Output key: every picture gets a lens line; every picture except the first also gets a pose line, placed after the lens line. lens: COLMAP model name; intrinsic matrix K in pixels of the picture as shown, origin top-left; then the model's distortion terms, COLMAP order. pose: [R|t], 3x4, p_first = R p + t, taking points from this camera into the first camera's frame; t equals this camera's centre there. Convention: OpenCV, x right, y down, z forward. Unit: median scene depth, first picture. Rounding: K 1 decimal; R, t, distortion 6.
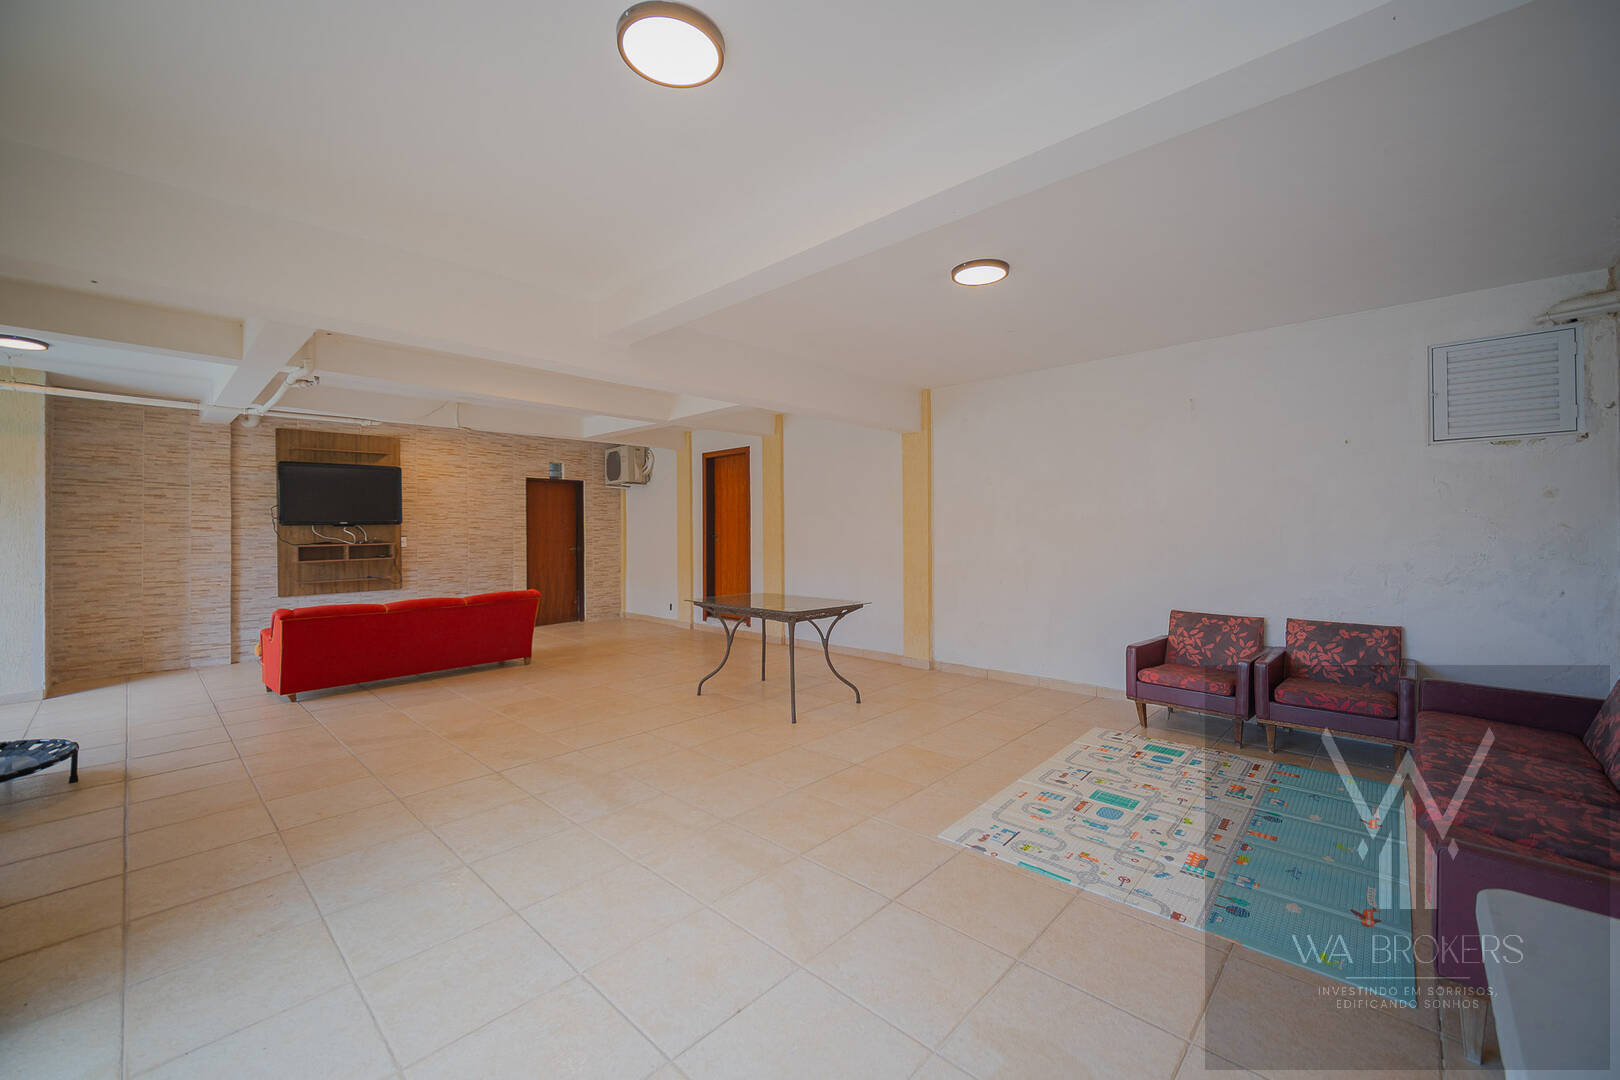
lens RADIAL K [[651.2, 0, 817.4], [0, 651.2, 530.0], [0, 0, 1]] dist [-0.000745, -0.001193]
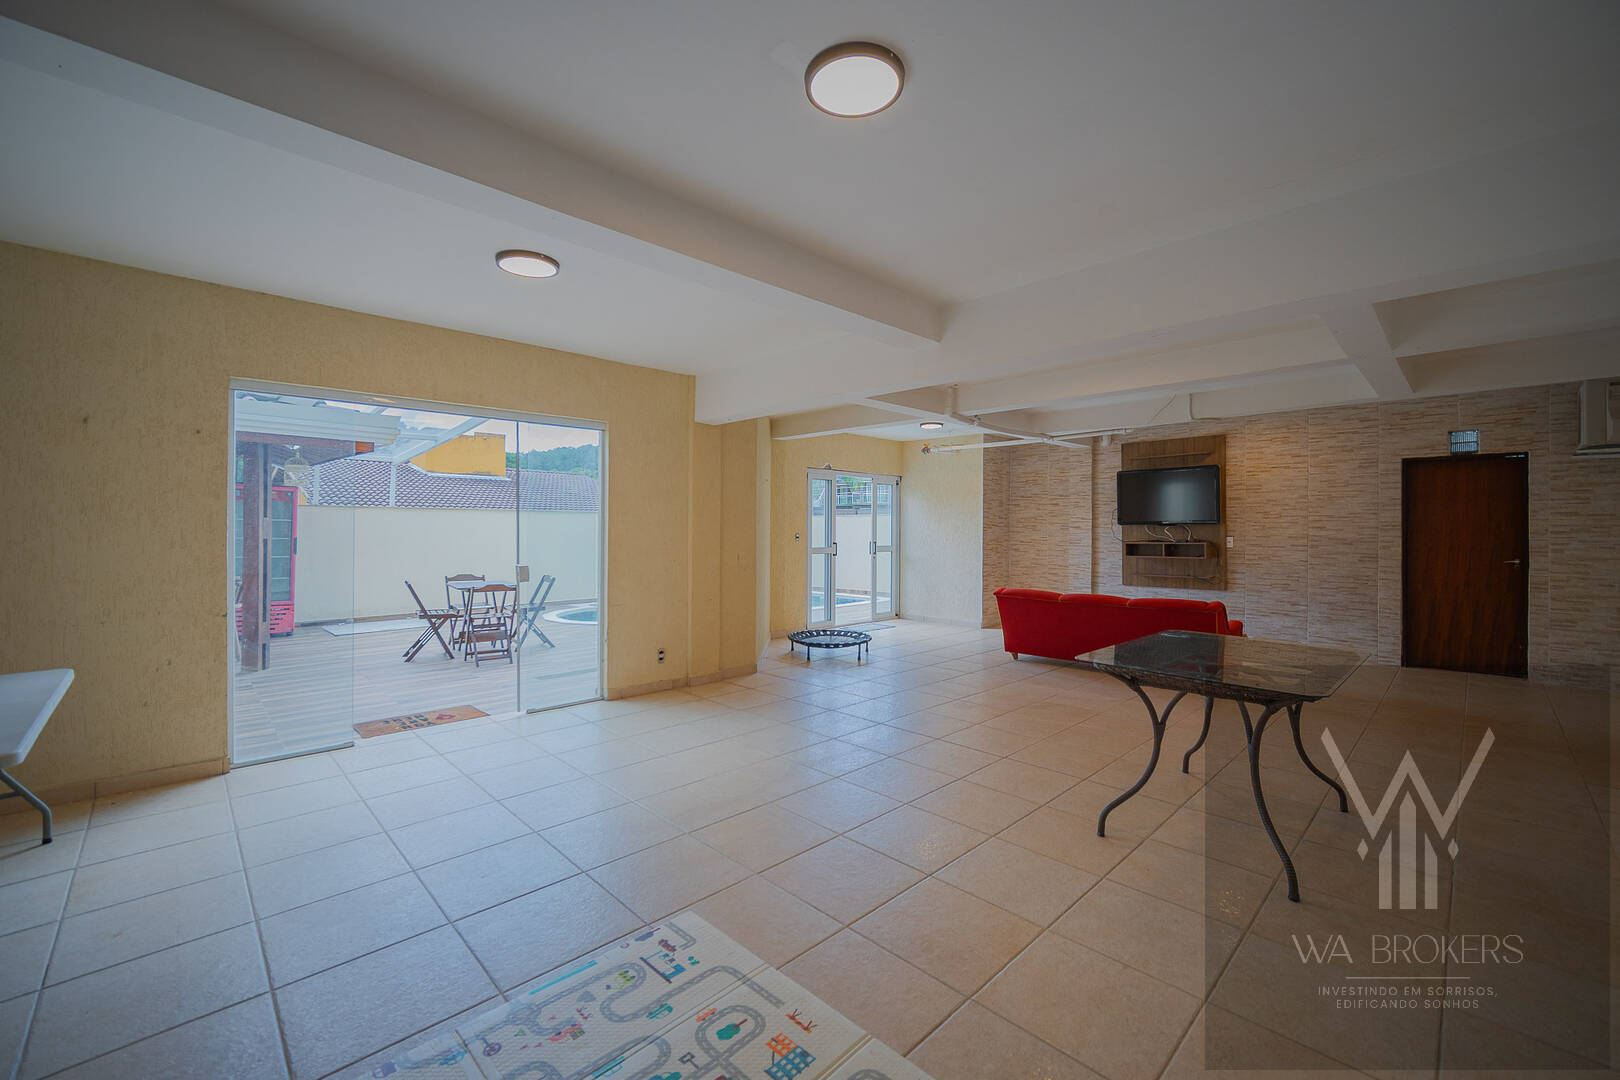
lens RADIAL K [[651.2, 0, 800.9], [0, 651.2, 528.4], [0, 0, 1]] dist [-0.000745, -0.001193]
pose [[-0.055405, 0.005154, -0.998451, 0.384209], [-0.004935, 0.999973, 0.005436, -0.004358], [0.998452, 0.005228, -0.055378, 0.461472]]
